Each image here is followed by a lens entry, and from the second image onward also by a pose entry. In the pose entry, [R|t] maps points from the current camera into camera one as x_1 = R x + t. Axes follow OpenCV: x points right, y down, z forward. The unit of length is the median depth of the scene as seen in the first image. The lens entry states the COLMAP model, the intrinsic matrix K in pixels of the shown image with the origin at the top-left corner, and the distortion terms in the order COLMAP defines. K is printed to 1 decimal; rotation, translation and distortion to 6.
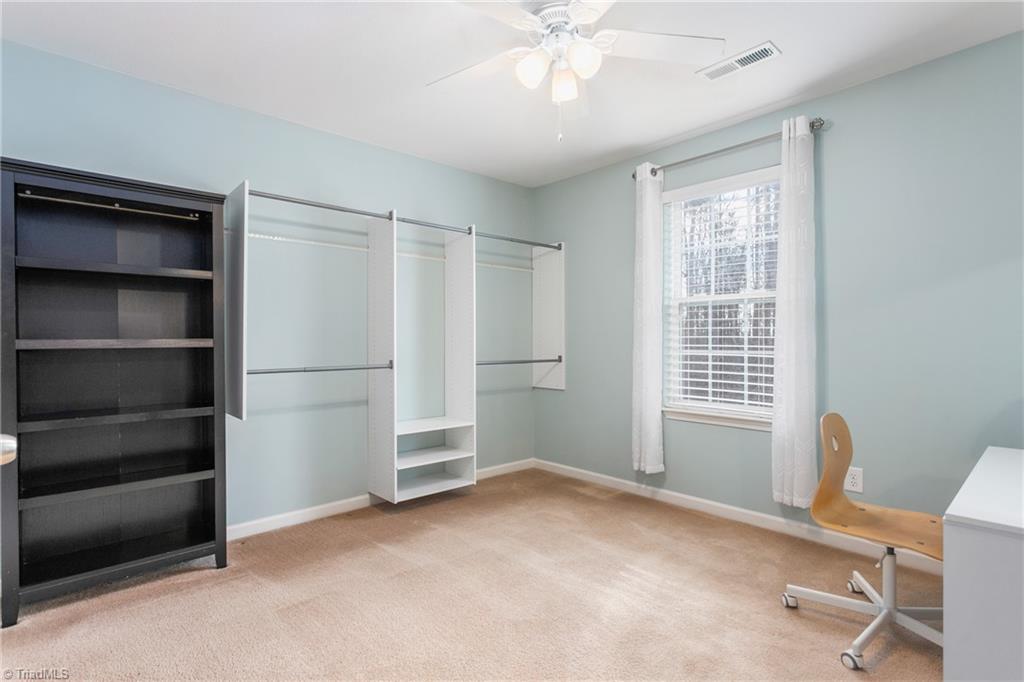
lens RADIAL K [[497.5, 0, 507.7], [0, 497.5, 330.7], [0, 0, 1]] dist [0.002791, 0.000535]
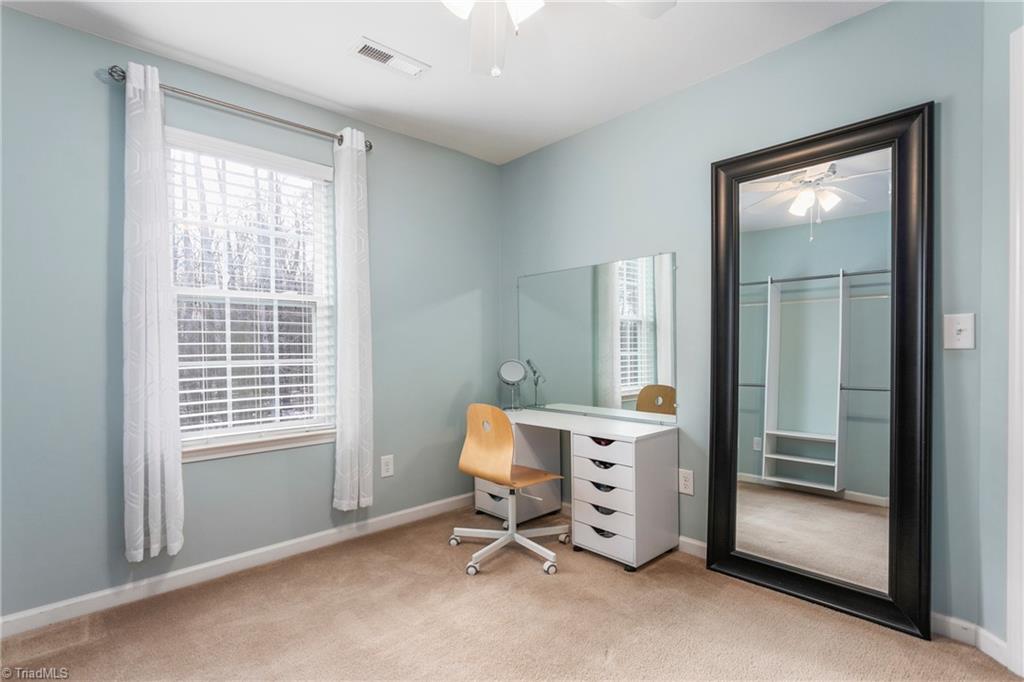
lens RADIAL K [[502.6, 0, 507.9], [0, 502.6, 342.0], [0, 0, 1]] dist [0.034340, 0.000265]
pose [[0.012367, 0.003571, 0.999917, -0.416983], [-0.011943, 0.999923, -0.003423, 0.007704], [-0.999852, -0.011900, 0.012408, 0.607837]]
